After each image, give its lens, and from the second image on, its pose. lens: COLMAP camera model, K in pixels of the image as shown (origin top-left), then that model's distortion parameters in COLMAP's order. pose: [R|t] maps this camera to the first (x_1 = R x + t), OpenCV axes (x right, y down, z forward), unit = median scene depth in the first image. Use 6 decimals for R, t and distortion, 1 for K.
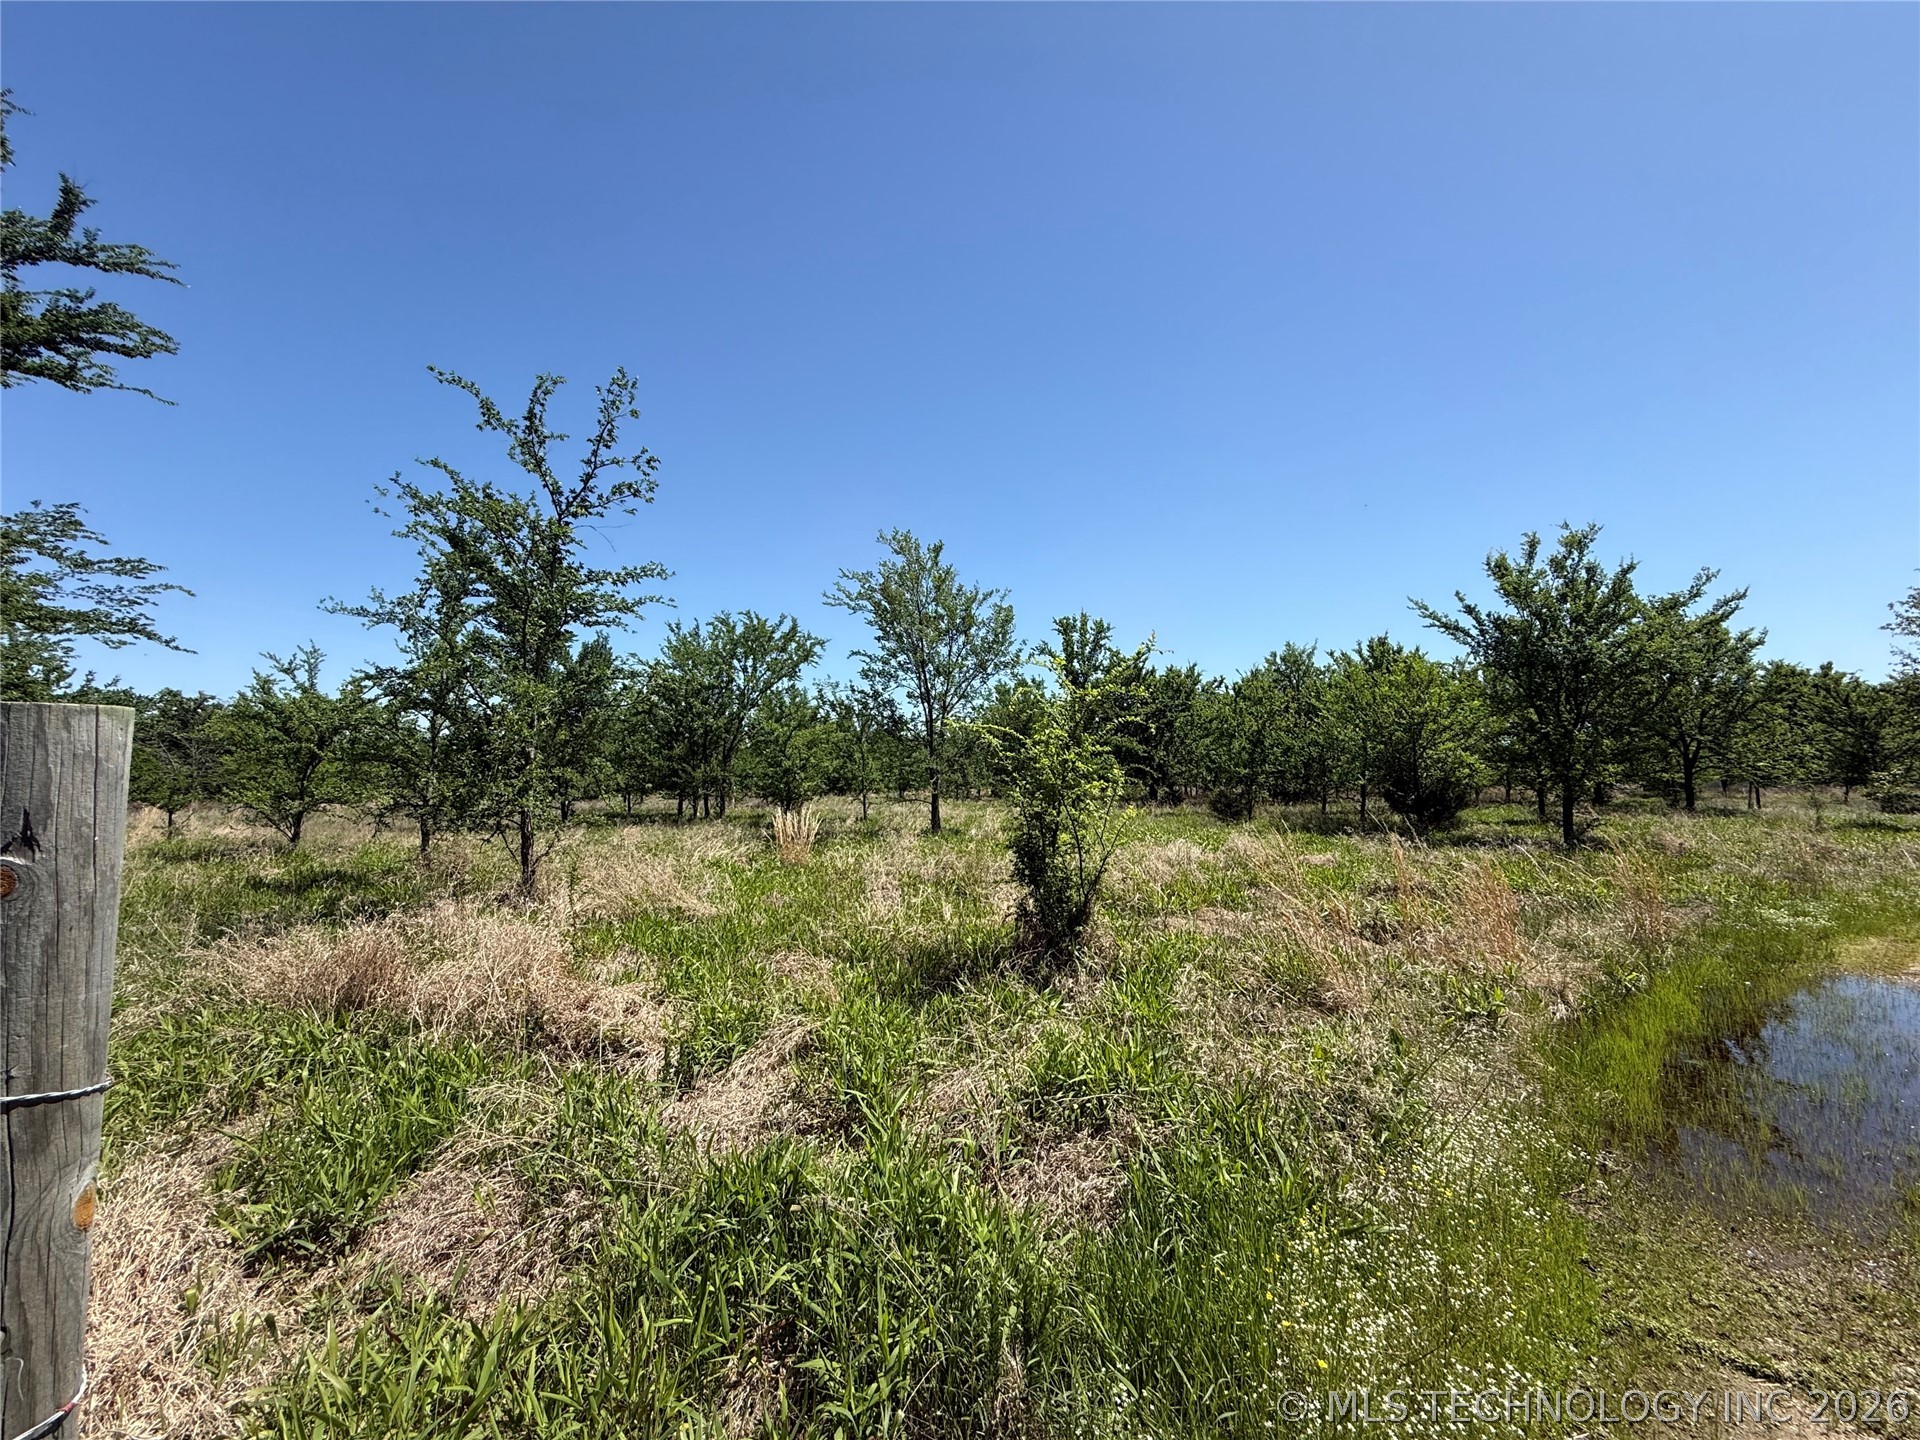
lens RADIAL K [[761.6, 0, 959.1], [0, 761.6, 720.8], [0, 0, 1]] dist [-0.000868, -0.000066]
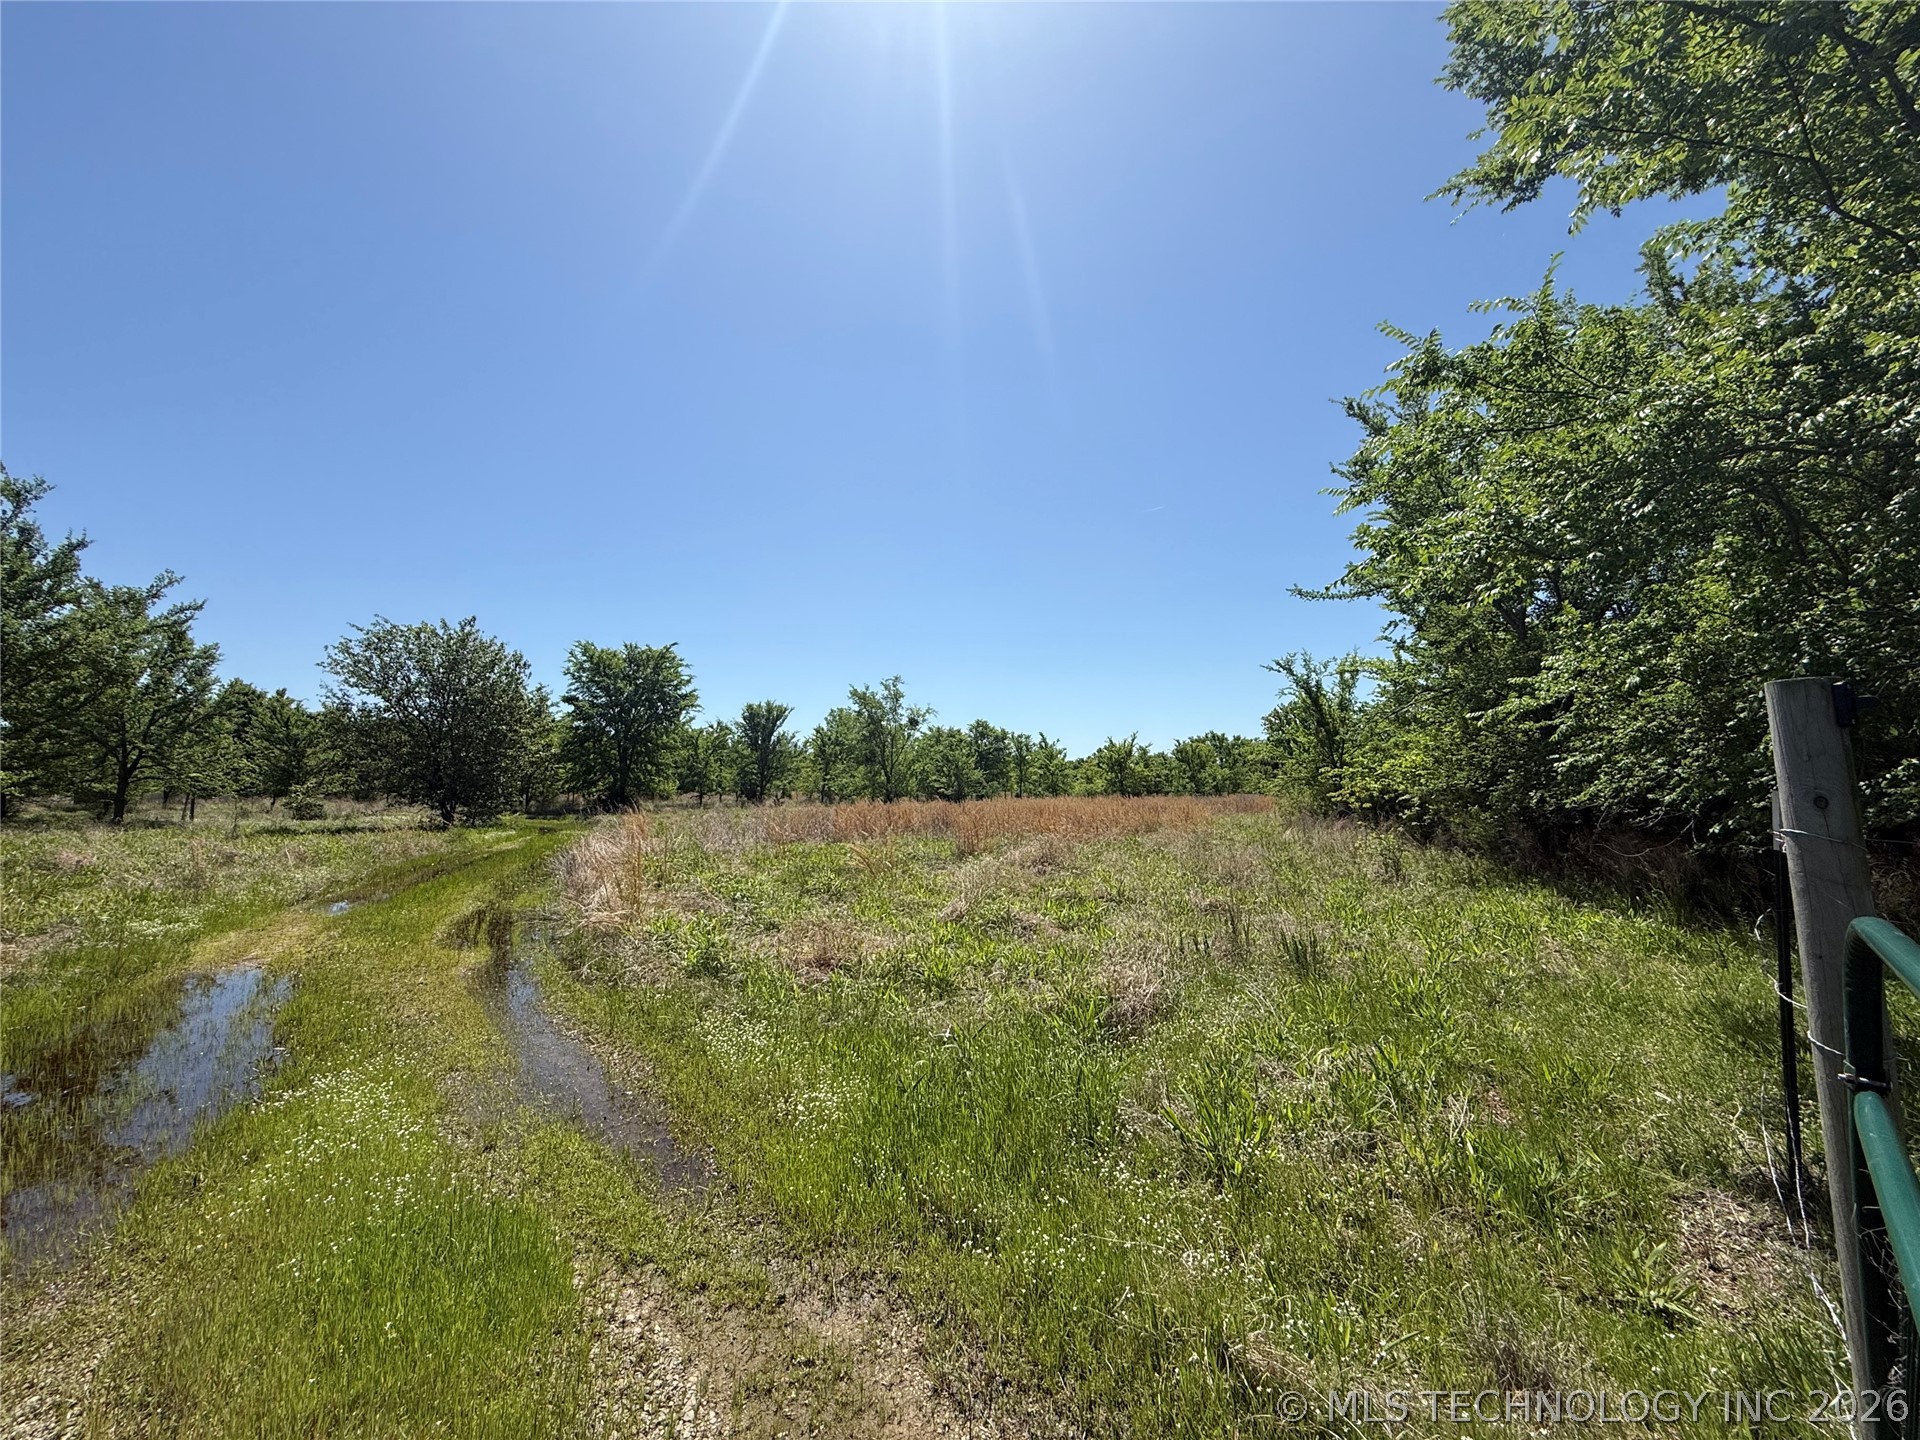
lens RADIAL K [[761.6, 0, 958.8], [0, 761.6, 723.6], [0, 0, 1]] dist [-0.000868, -0.000066]
pose [[-0.013064, 0.094726, 0.995418, 0.024517], [-0.082833, 0.991978, -0.095486, 0.000783], [-0.996478, -0.083701, -0.005113, -0.009574]]
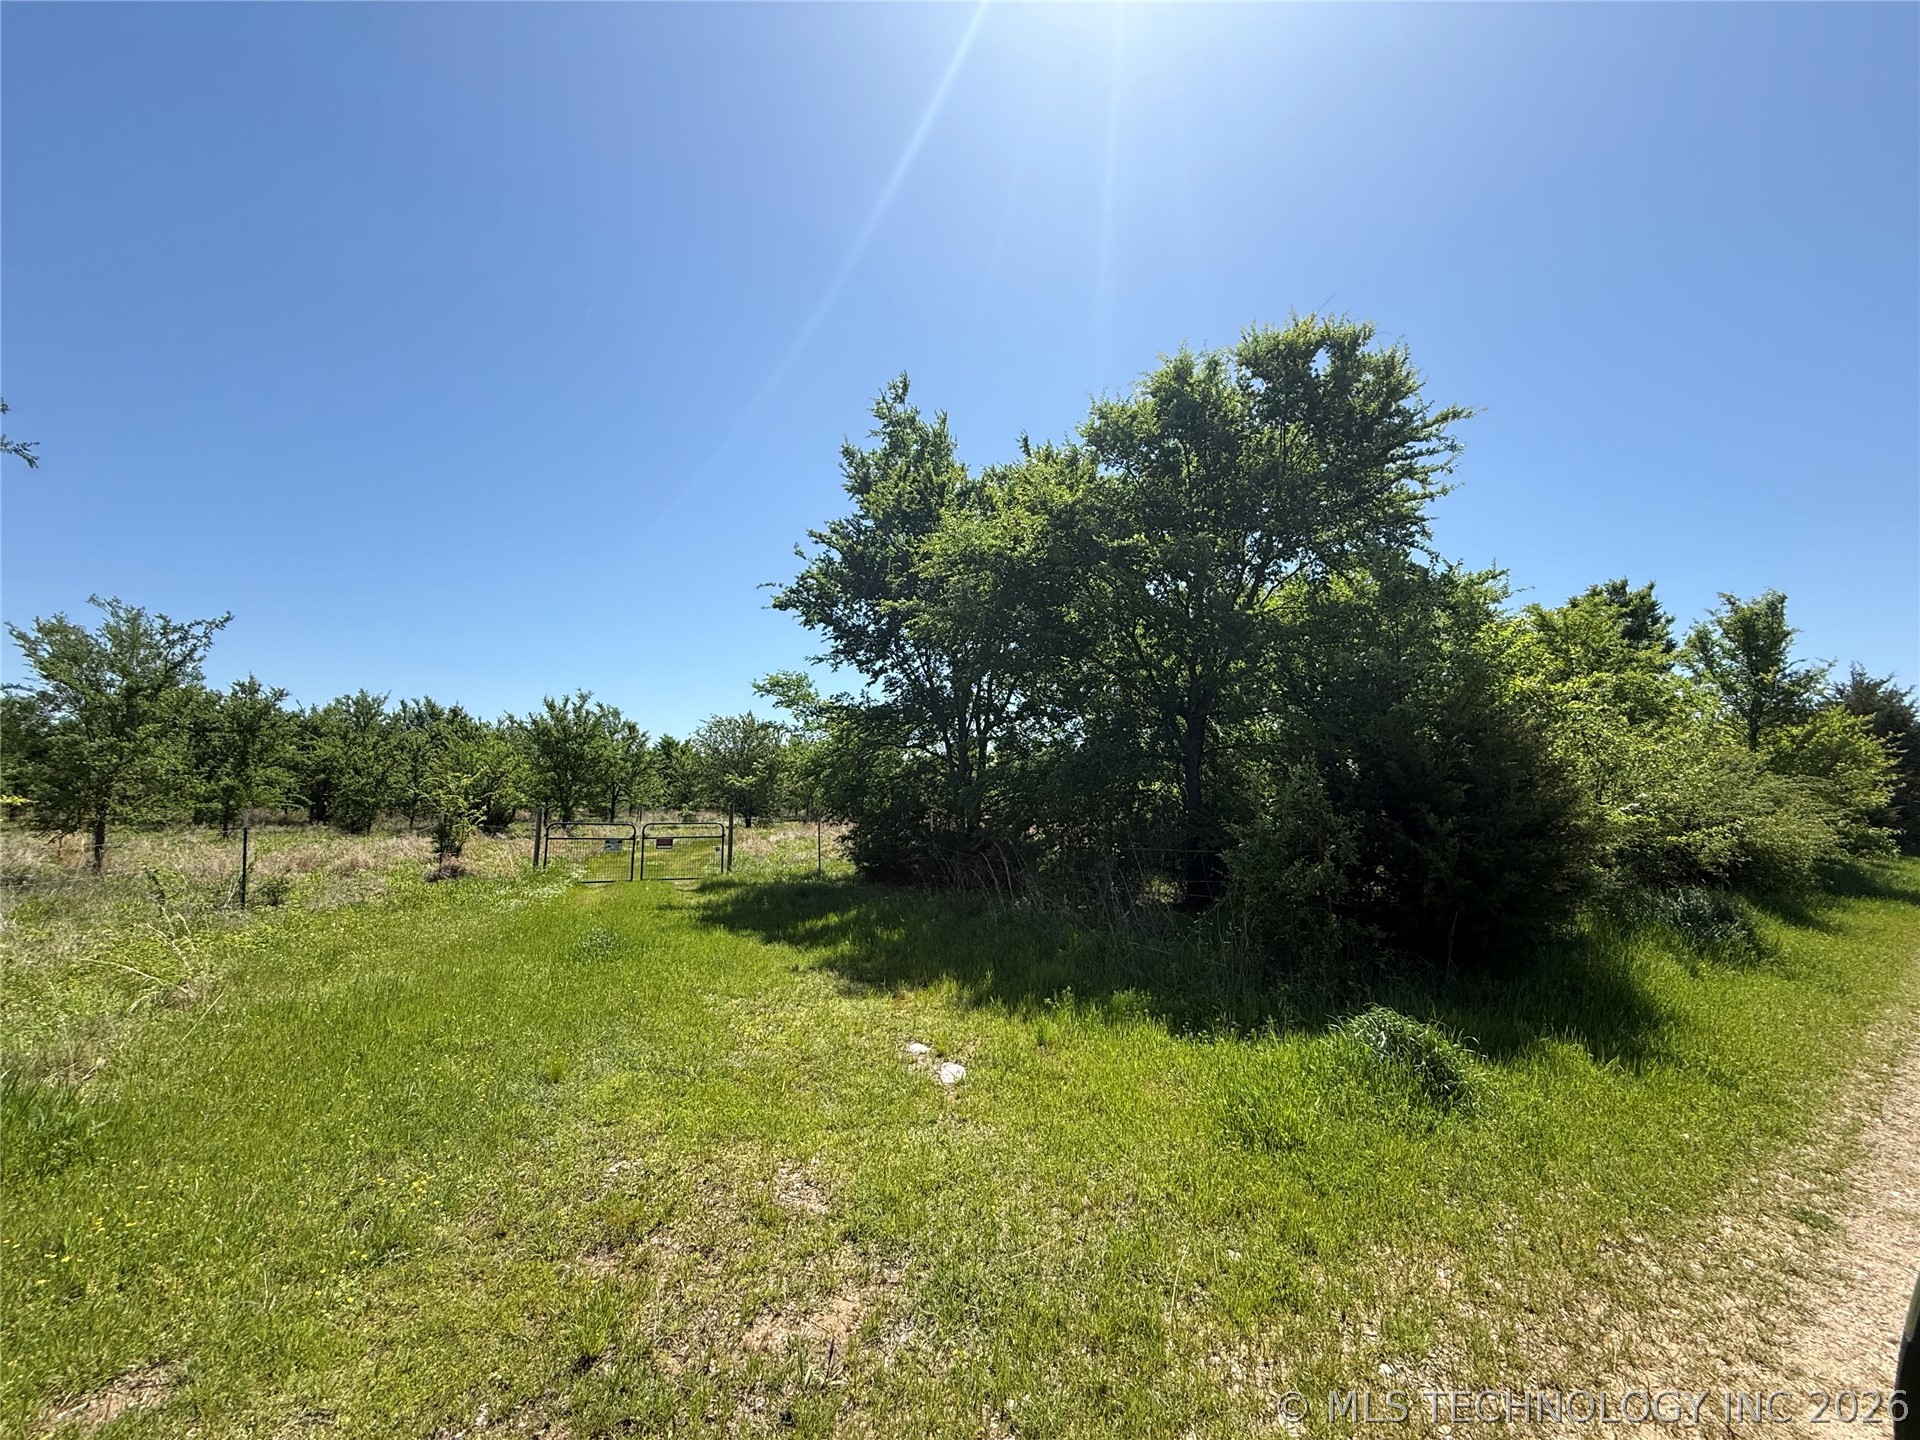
lens RADIAL K [[761.6, 0, 960.5], [0, 761.6, 722.0], [0, 0, 1]] dist [-0.000868, -0.000066]
pose [[0.375888, 0.108680, 0.920270, -0.788506], [-0.081759, 0.993115, -0.083888, -0.073578], [-0.923051, -0.043708, 0.382186, -0.839634]]
